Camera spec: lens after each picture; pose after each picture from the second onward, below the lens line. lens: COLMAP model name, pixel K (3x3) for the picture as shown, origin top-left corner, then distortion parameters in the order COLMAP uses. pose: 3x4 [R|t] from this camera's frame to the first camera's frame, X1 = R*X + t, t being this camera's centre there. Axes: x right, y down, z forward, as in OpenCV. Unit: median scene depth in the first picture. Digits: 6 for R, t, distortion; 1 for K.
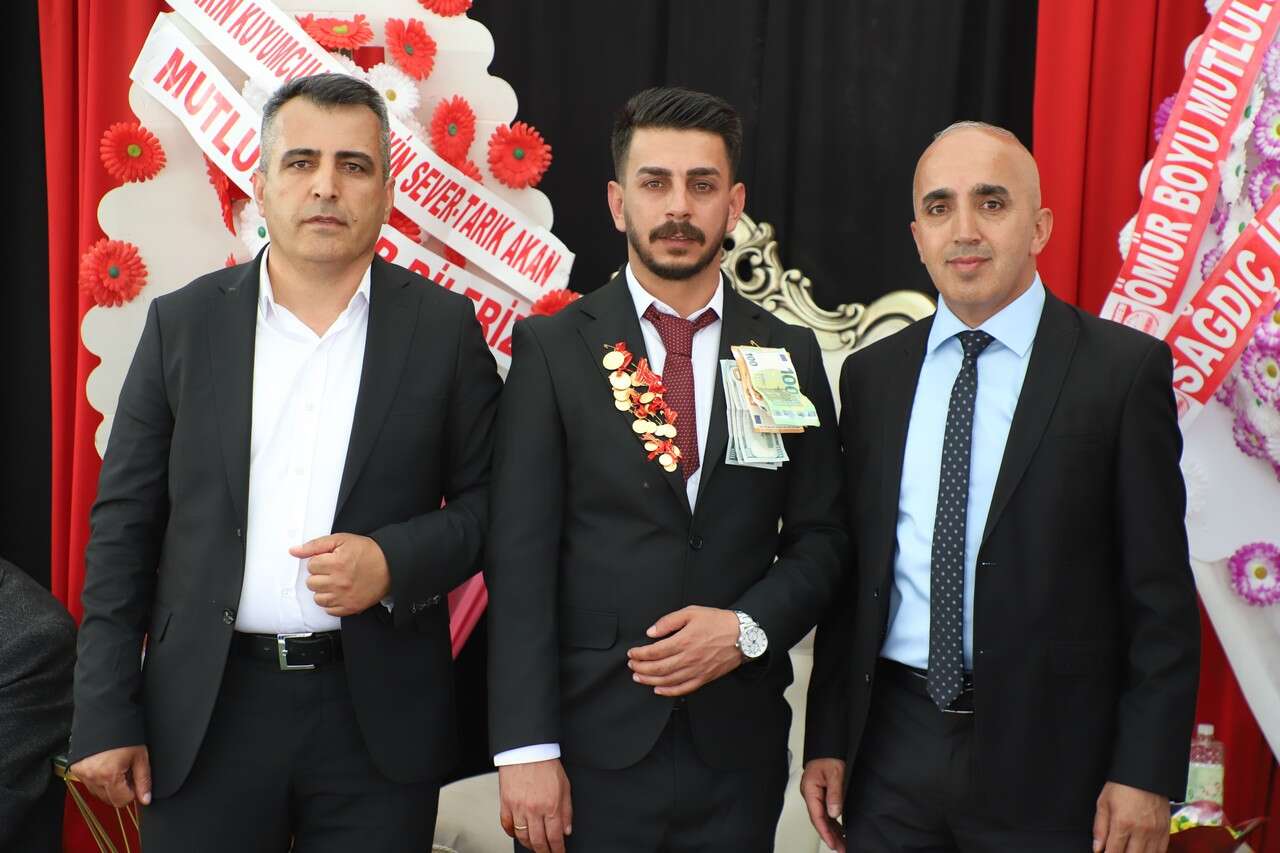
lens RADIAL K [[3046.4, 0, 640.0], [0, 3046.4, 426.5], [0, 0, 1]] dist [0.486983, 0.605469]
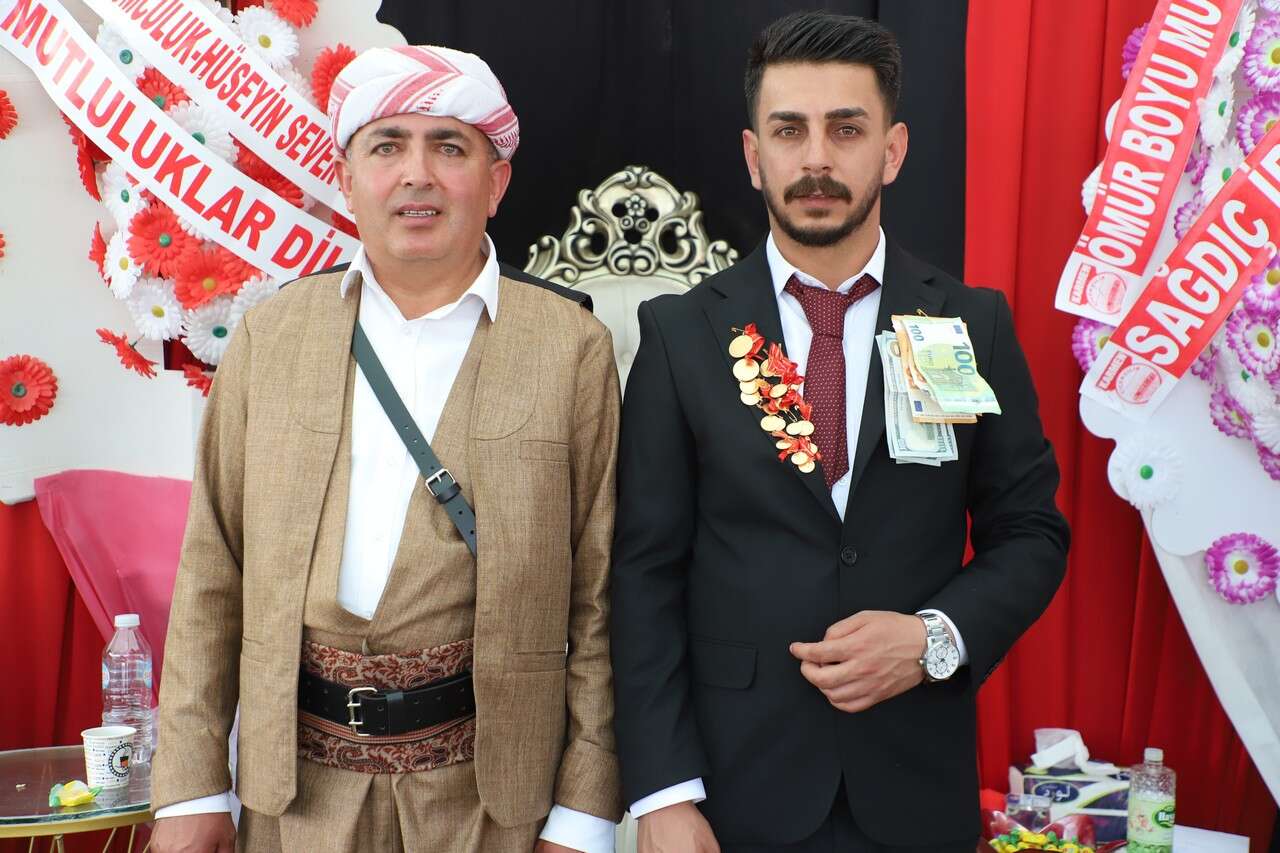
lens RADIAL K [[2173.0, 0, 610.6], [0, 2173.0, 426.4], [0, 0, 1]] dist [0.340116, -0.226487]
pose [[0.999846, -0.008246, -0.015520, 0.029227], [0.008449, 0.999879, 0.013048, -0.002959], [0.015410, -0.013177, 0.999794, 0.356165]]
